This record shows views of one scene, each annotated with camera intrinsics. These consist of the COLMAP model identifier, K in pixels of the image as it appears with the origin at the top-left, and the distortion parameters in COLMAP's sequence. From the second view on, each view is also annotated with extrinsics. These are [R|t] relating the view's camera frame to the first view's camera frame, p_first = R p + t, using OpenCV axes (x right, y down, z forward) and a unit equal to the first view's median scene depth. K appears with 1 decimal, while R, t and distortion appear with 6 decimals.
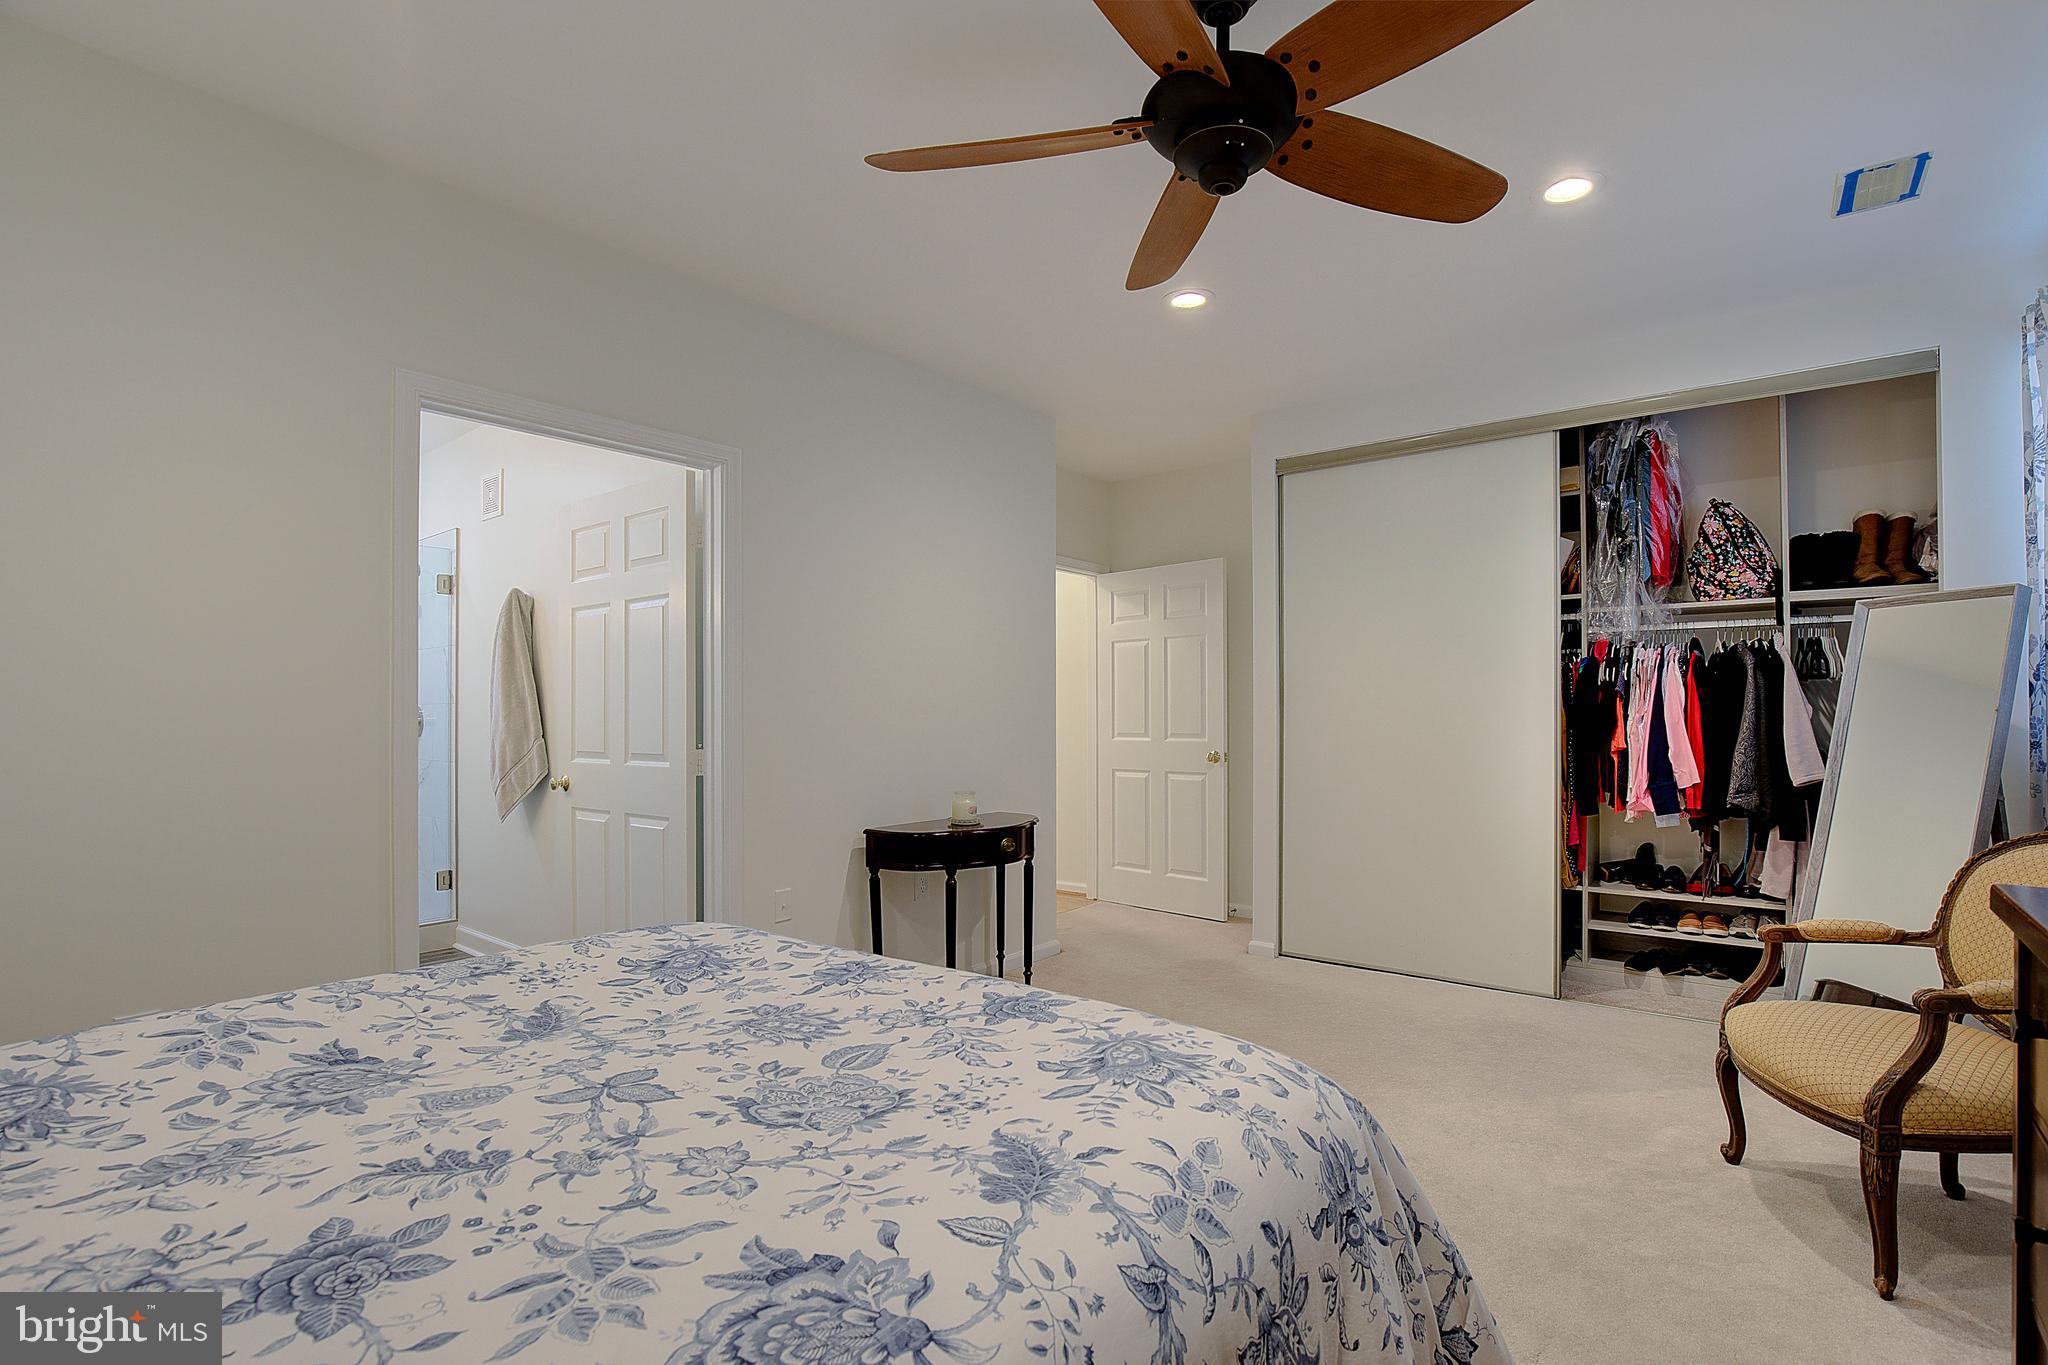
lens RADIAL K [[937.9, 0, 1058.4], [0, 937.9, 712.4], [0, 0, 1]] dist [-0.029458, 0.005295]
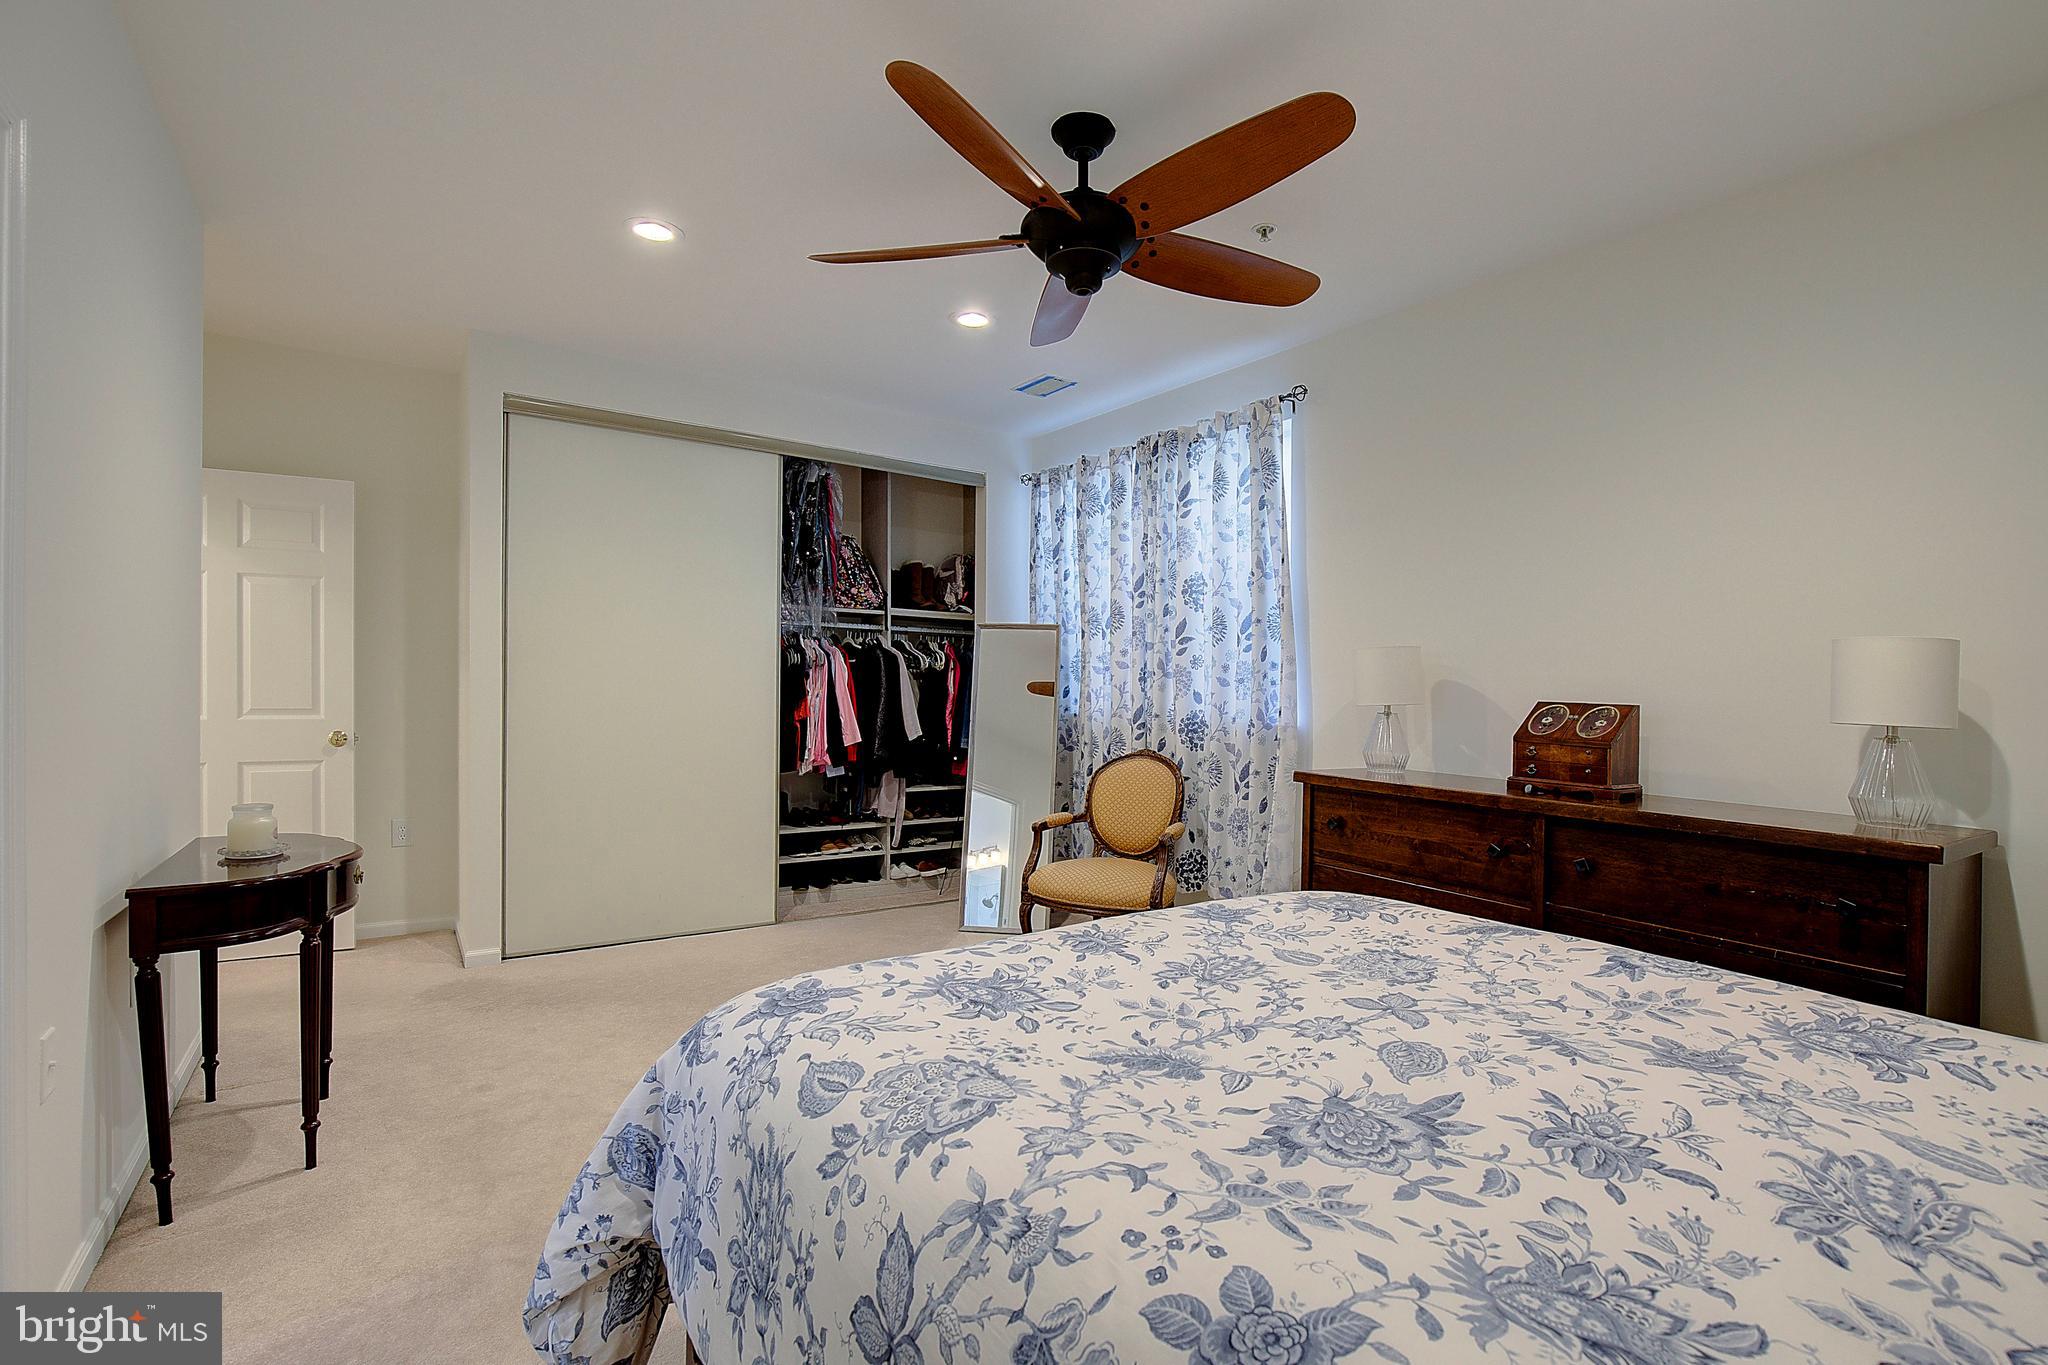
lens RADIAL K [[937.9, 0, 1029.6], [0, 937.9, 693.5], [0, 0, 1]] dist [-0.029458, 0.005295]
pose [[0.301149, 0.006957, 0.953552, -1.154266], [-0.017270, 0.999849, -0.001840, 0.007144], [-0.953421, -0.015913, 0.301224, 0.711466]]
